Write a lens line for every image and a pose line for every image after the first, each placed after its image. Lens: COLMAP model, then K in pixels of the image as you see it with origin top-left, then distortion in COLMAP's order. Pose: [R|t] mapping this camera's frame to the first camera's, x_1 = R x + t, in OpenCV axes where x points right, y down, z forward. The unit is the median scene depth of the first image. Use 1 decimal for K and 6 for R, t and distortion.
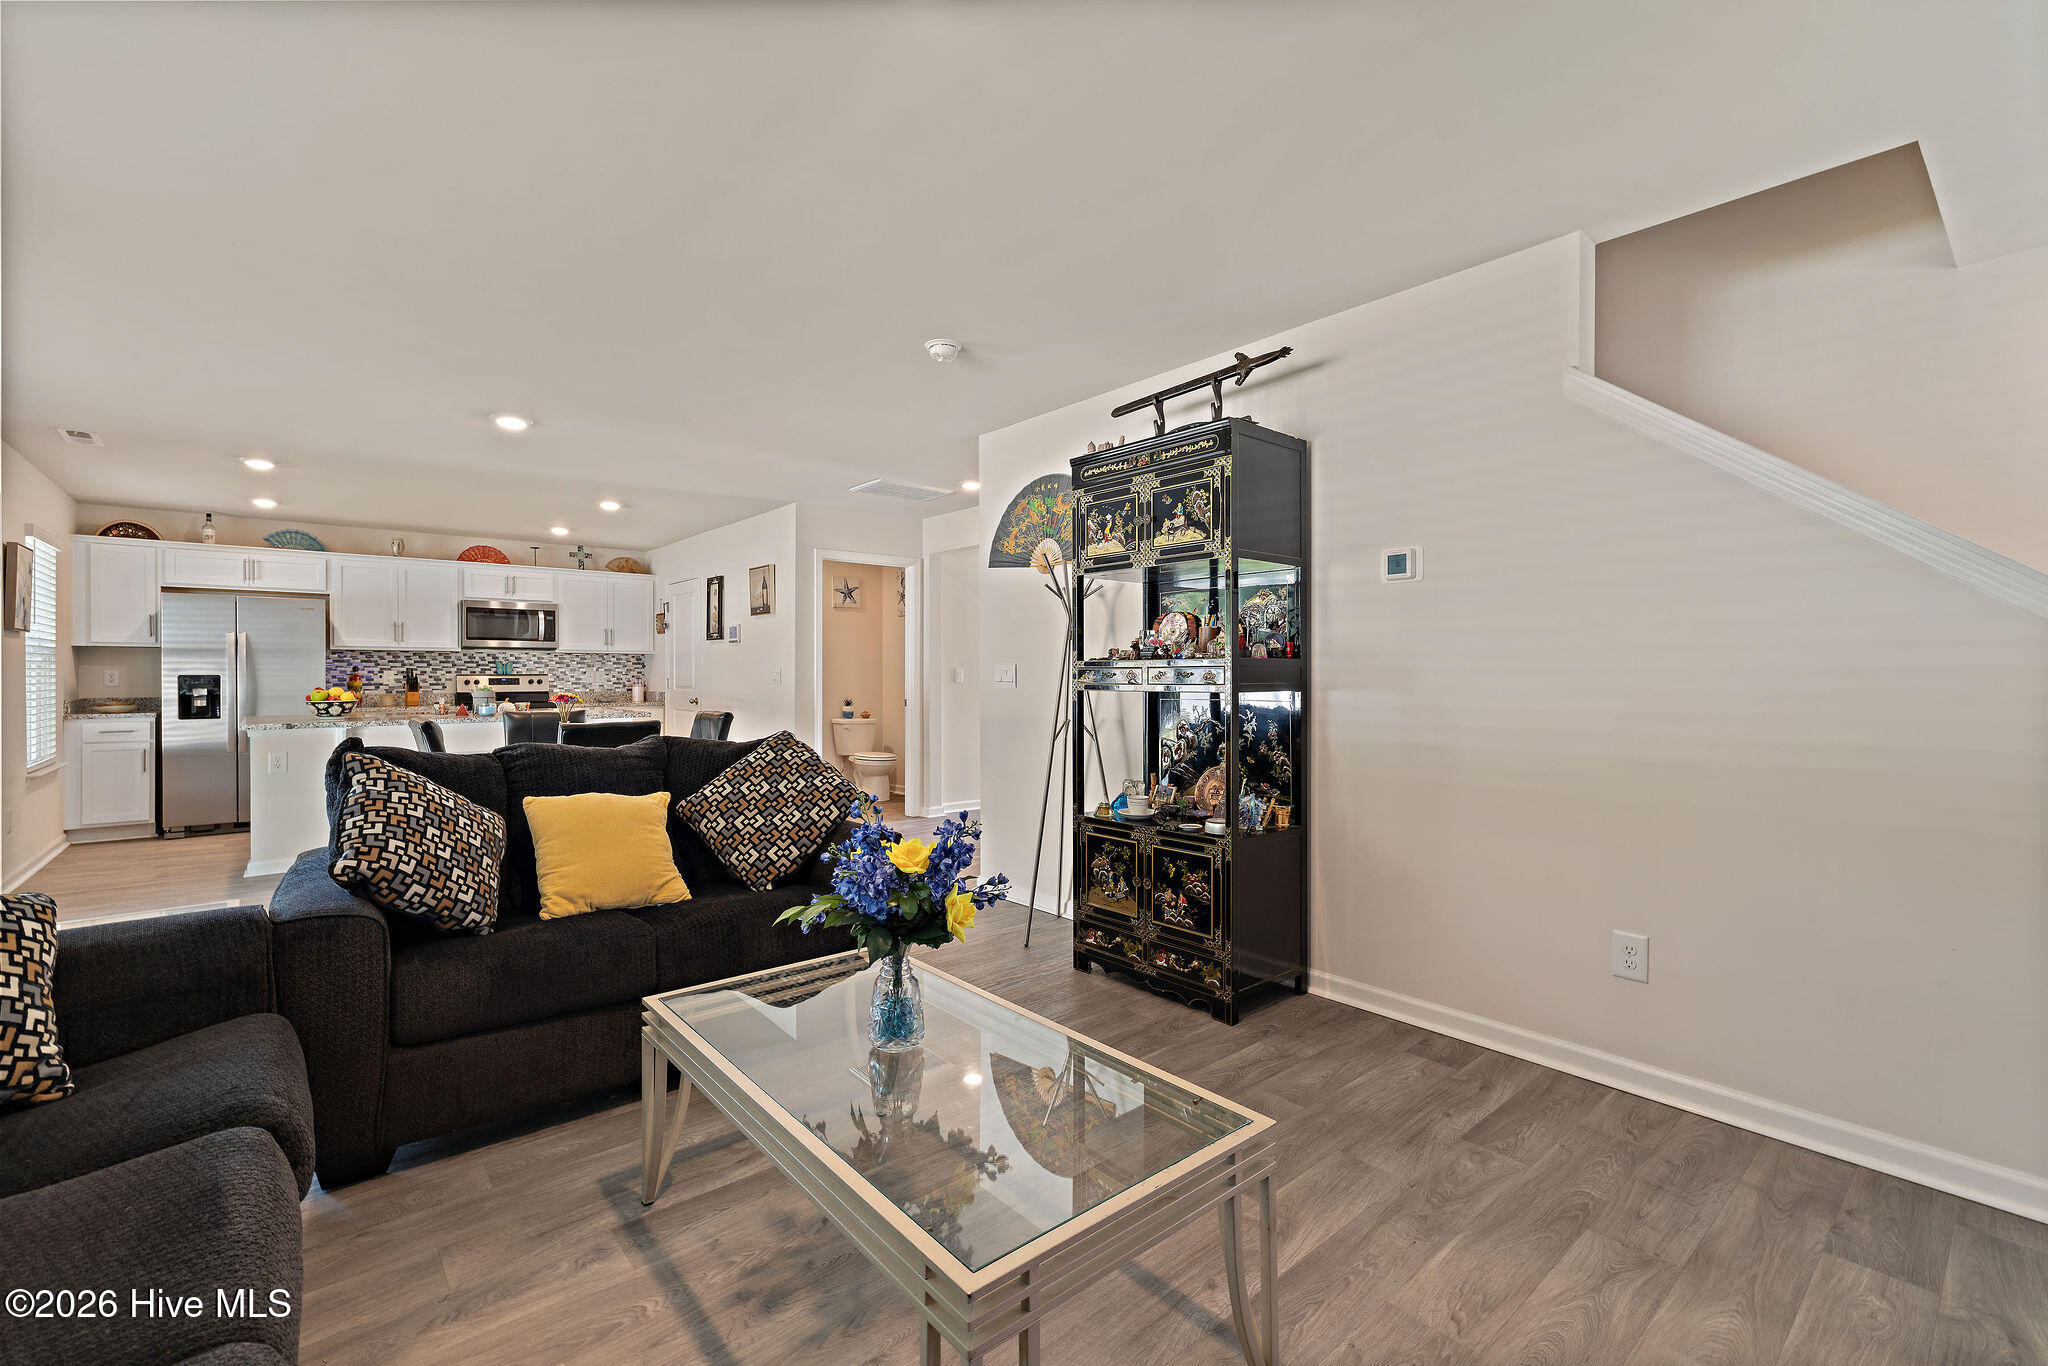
lens RADIAL K [[872.6, 0, 1050.6], [0, 872.6, 682.2], [0, 0, 1]] dist [0.002016, -0.000884]
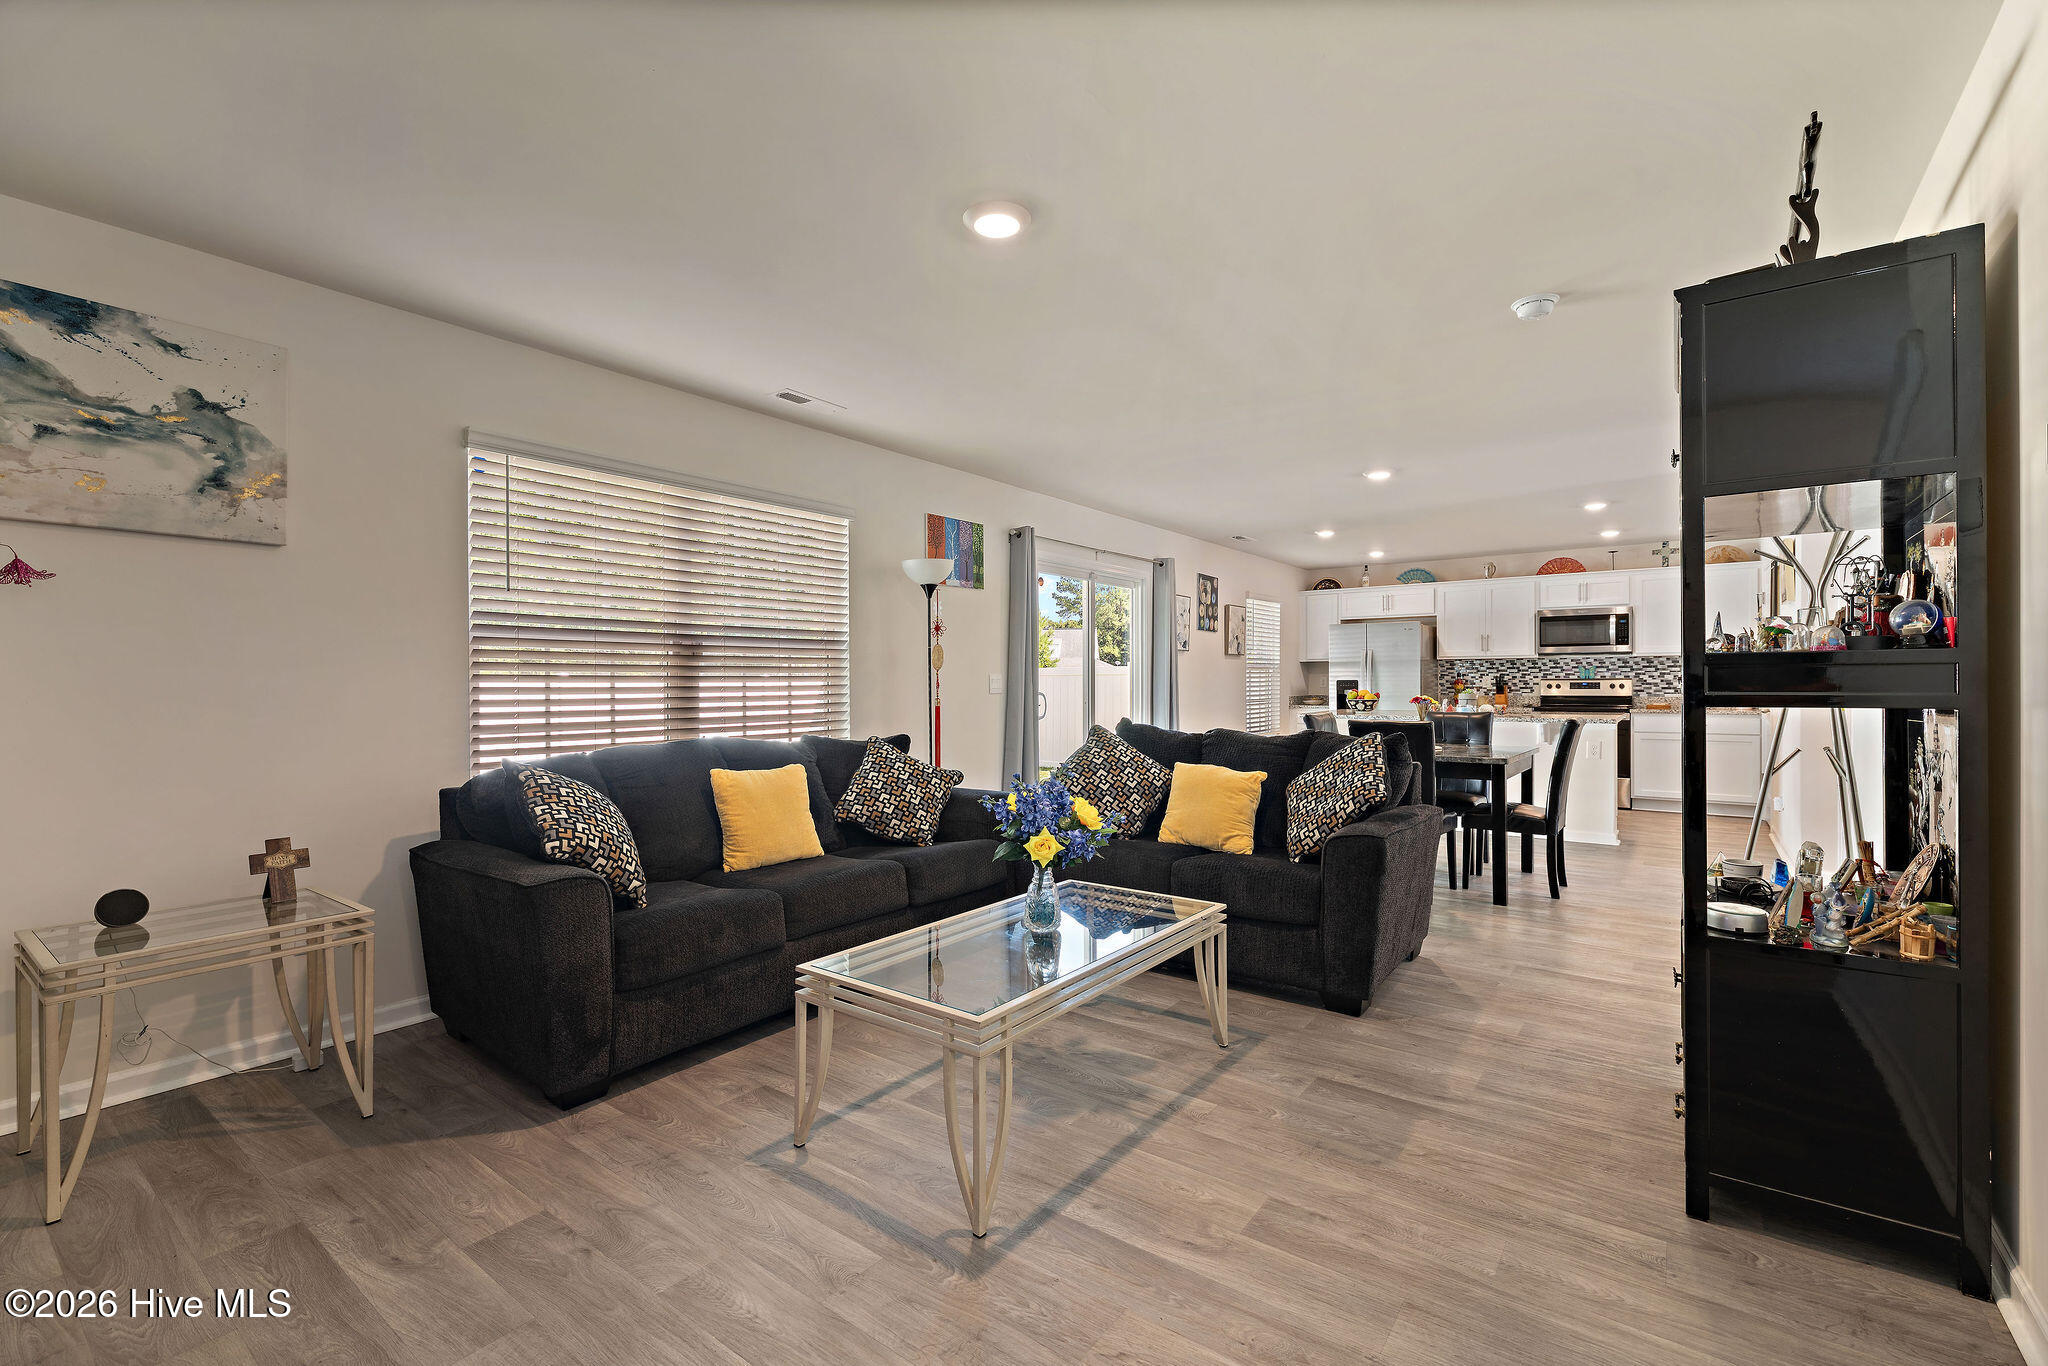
lens RADIAL K [[872.6, 0, 1015.2], [0, 872.6, 680.7], [0, 0, 1]] dist [0.002016, -0.000884]
pose [[0.215100, -0.000300, -0.976592, 0.287443], [-0.005328, 0.999985, -0.001481, -0.001763], [0.976577, 0.005521, 0.215095, 0.141519]]
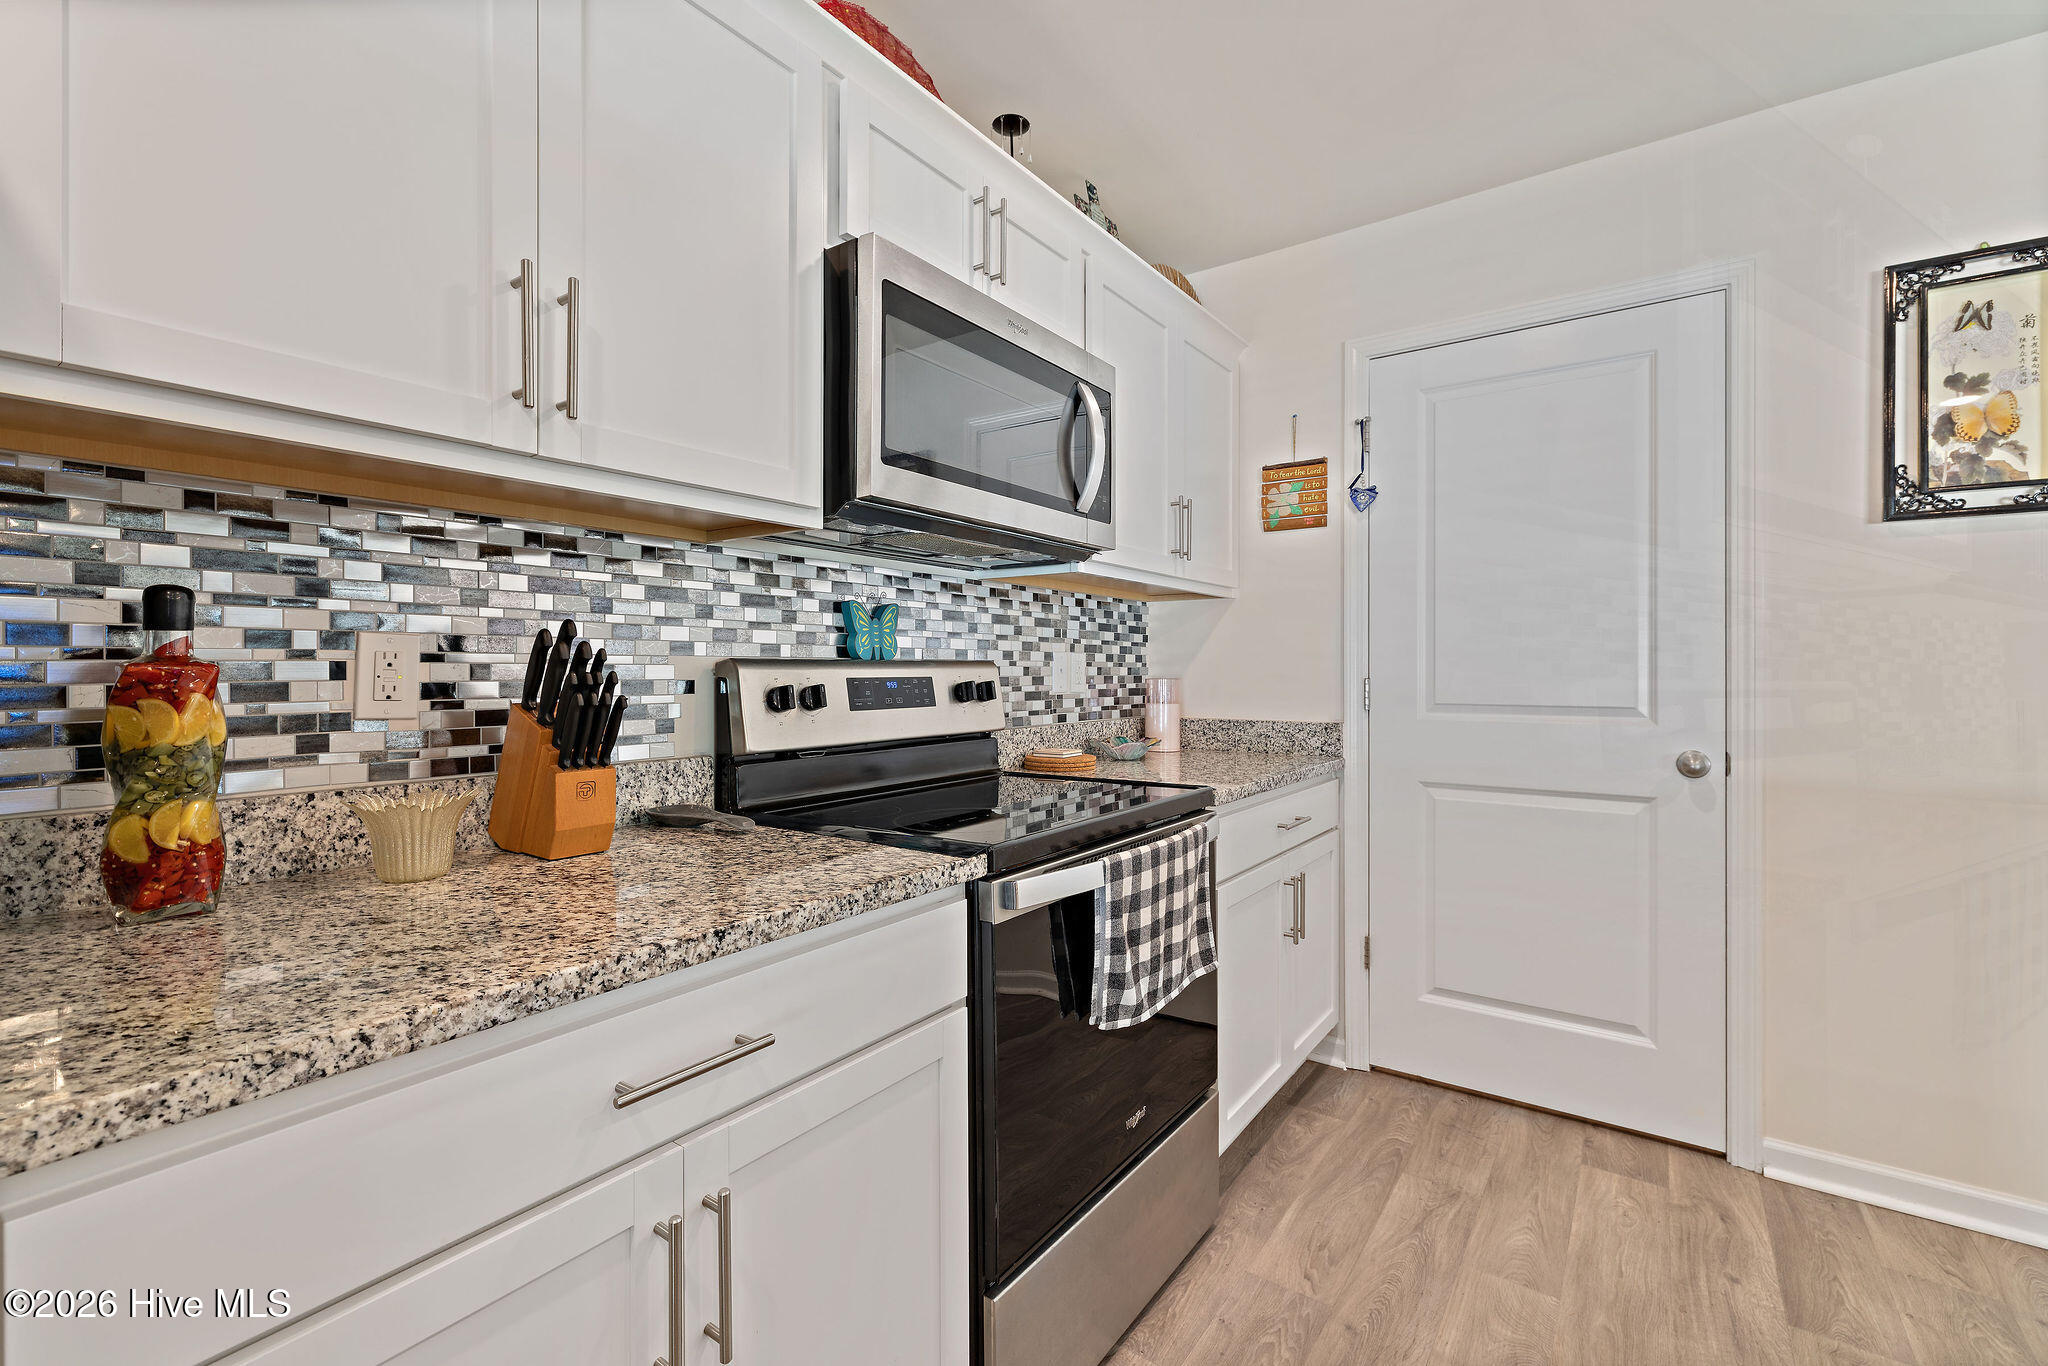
lens RADIAL K [[872.6, 0, 1033.5], [0, 872.6, 669.7], [0, 0, 1]] dist [0.002016, -0.000884]
pose [[0.972177, 0.000160, 0.234249, -0.771011], [0.001930, 0.999960, -0.008694, -0.005492], [-0.234241, 0.008904, 0.972138, 0.928498]]
